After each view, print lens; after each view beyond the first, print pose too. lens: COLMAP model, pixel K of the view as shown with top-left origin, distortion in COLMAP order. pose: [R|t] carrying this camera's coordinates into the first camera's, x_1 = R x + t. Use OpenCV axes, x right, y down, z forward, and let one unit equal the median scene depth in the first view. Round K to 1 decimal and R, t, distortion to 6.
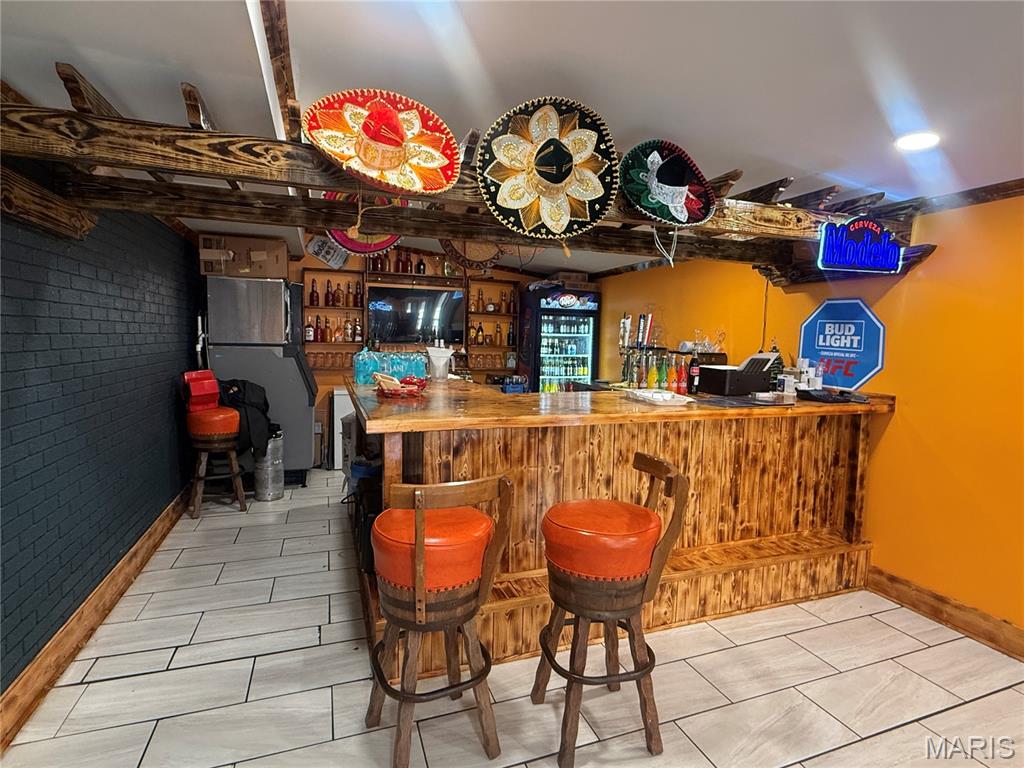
lens RADIAL K [[518.8, 0, 512.0], [0, 518.8, 384.0], [0, 0, 1]] dist [0.027253, -0.032268]
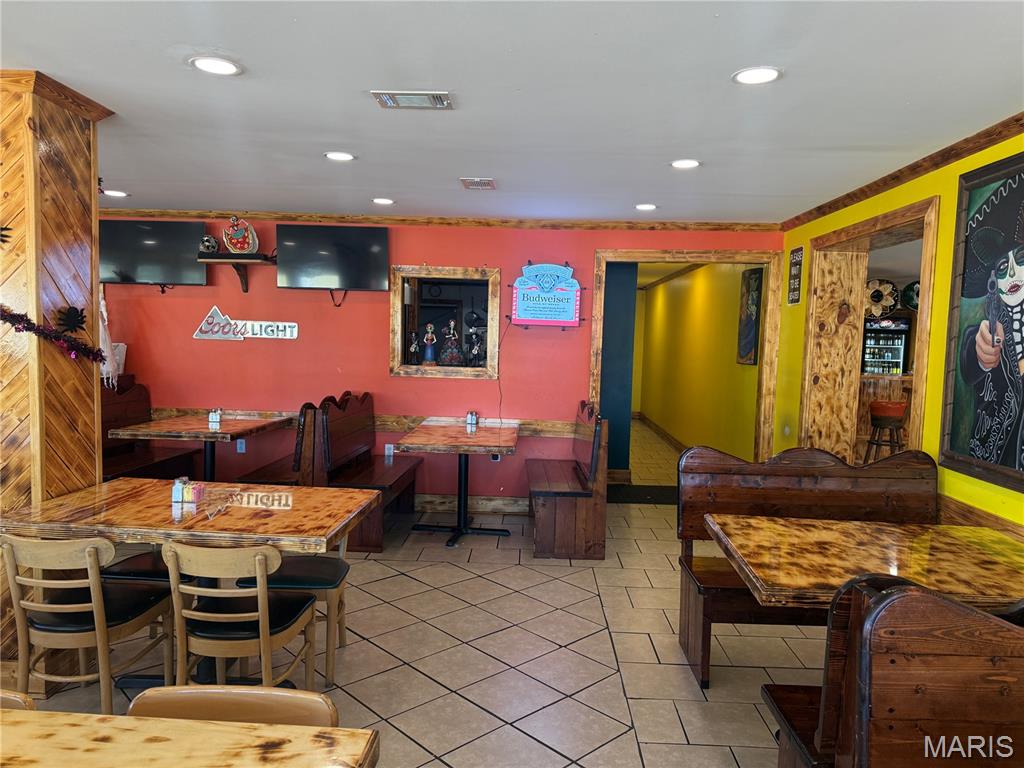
lens RADIAL K [[707.7, 0, 516.6], [0, 707.7, 392.3], [0, 0, 1]] dist [0.147593, -0.258147]
pose [[0.929079, 0.033893, -0.368325, -0.216901], [-0.041198, 0.999079, -0.011983, 0.214311], [0.367580, 0.026308, 0.929620, -2.656034]]
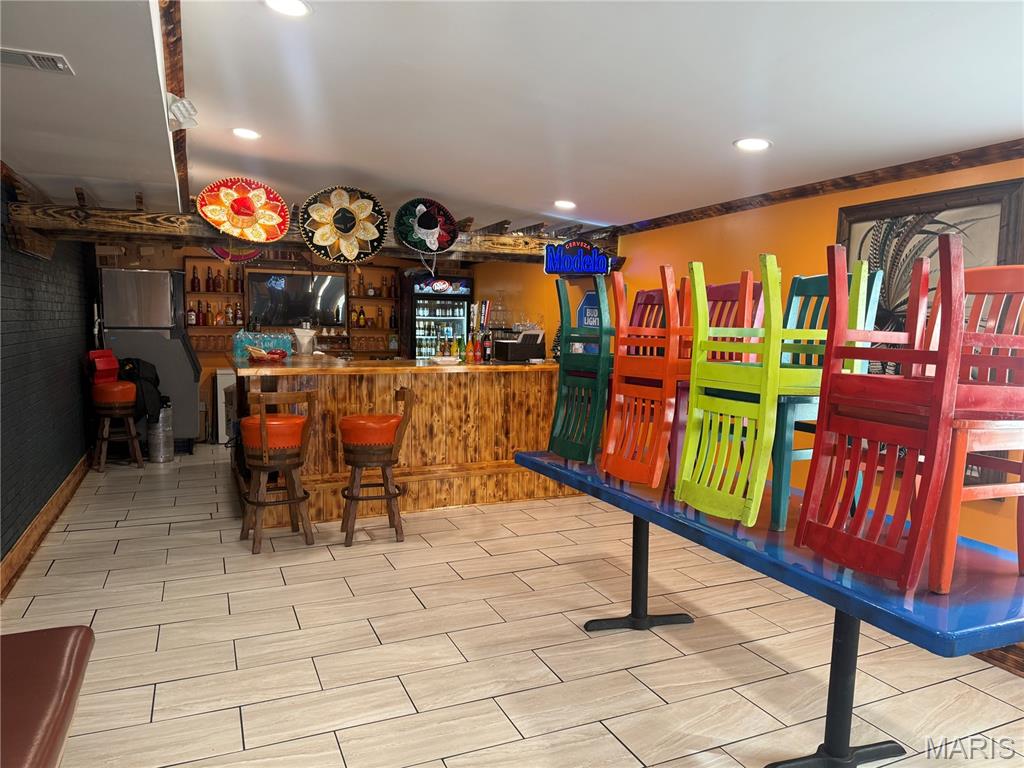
lens RADIAL K [[707.7, 0, 516.6], [0, 707.7, 392.3], [0, 0, 1]] dist [0.147593, -0.258147]
pose [[0.997673, -0.016234, 0.066222, 0.322573], [0.015436, 0.999802, 0.012547, 0.087827], [-0.066412, -0.011496, 0.997726, -0.963241]]
